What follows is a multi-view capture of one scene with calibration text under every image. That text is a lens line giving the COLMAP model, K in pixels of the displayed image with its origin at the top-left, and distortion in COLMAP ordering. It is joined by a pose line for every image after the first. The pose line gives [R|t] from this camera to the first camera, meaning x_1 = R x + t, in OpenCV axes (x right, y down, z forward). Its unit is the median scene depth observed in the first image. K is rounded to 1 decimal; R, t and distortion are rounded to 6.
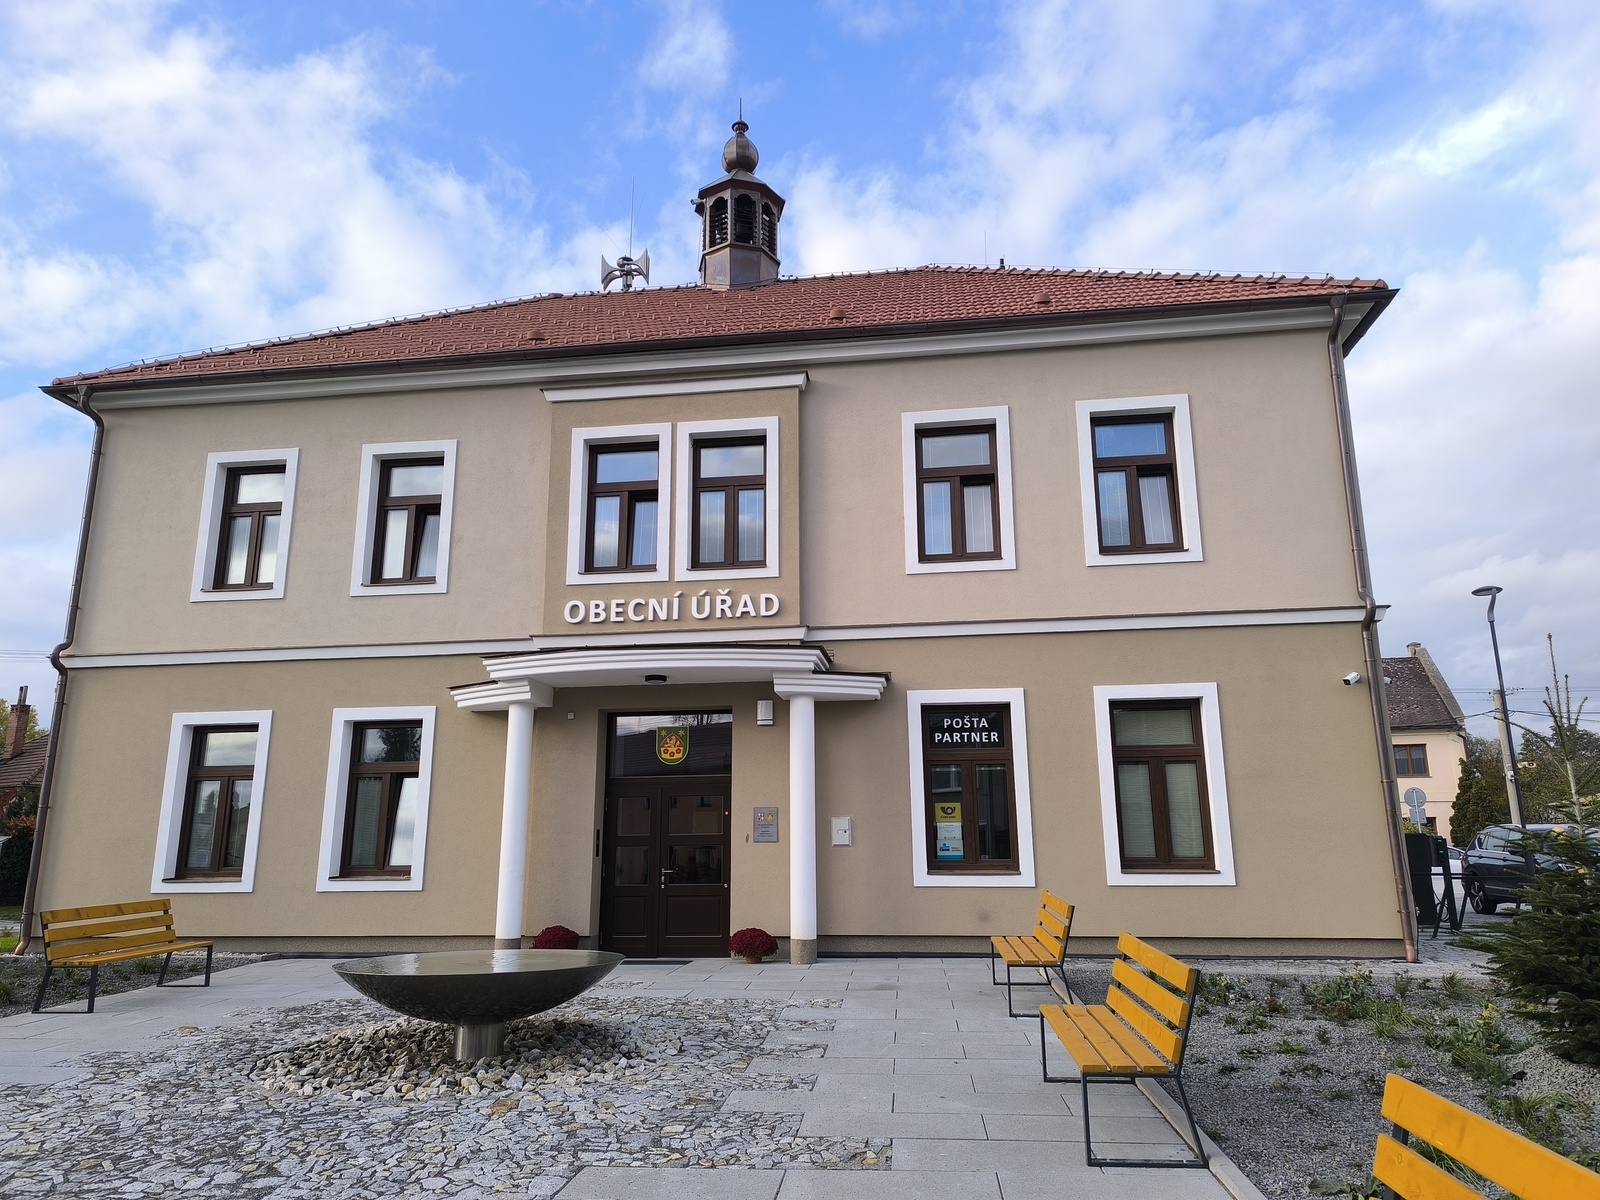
lens RADIAL K [[1075.8, 0, 798.7], [0, 1075.8, 609.4], [0, 0, 1]] dist [0.079546, -0.094617]
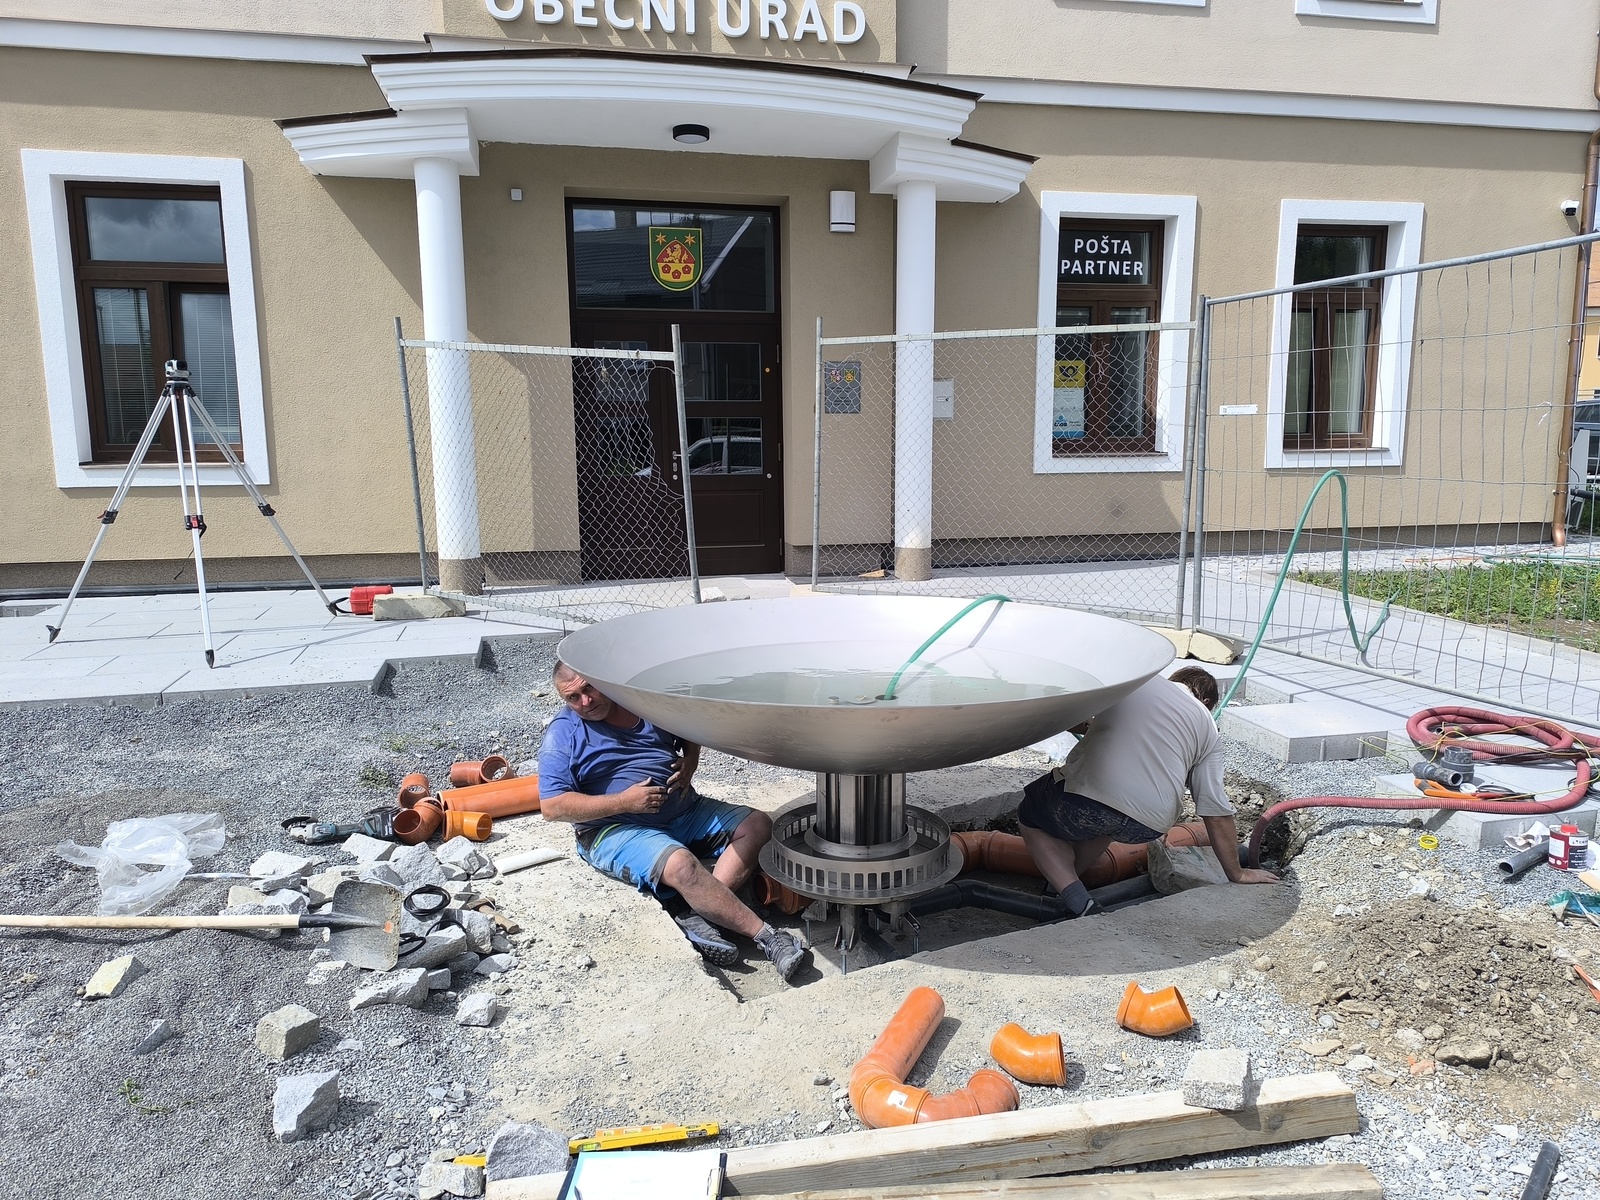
lens RADIAL K [[1085.7, 0, 799.3], [0, 1085.7, 604.2], [0, 0, 1]] dist [0.053162, -0.045498]
pose [[0.944932, -0.047795, 0.323759, -0.266165], [-0.075170, 0.931131, 0.356854, 0.080729], [-0.318518, -0.361539, 0.876262, 0.346414]]
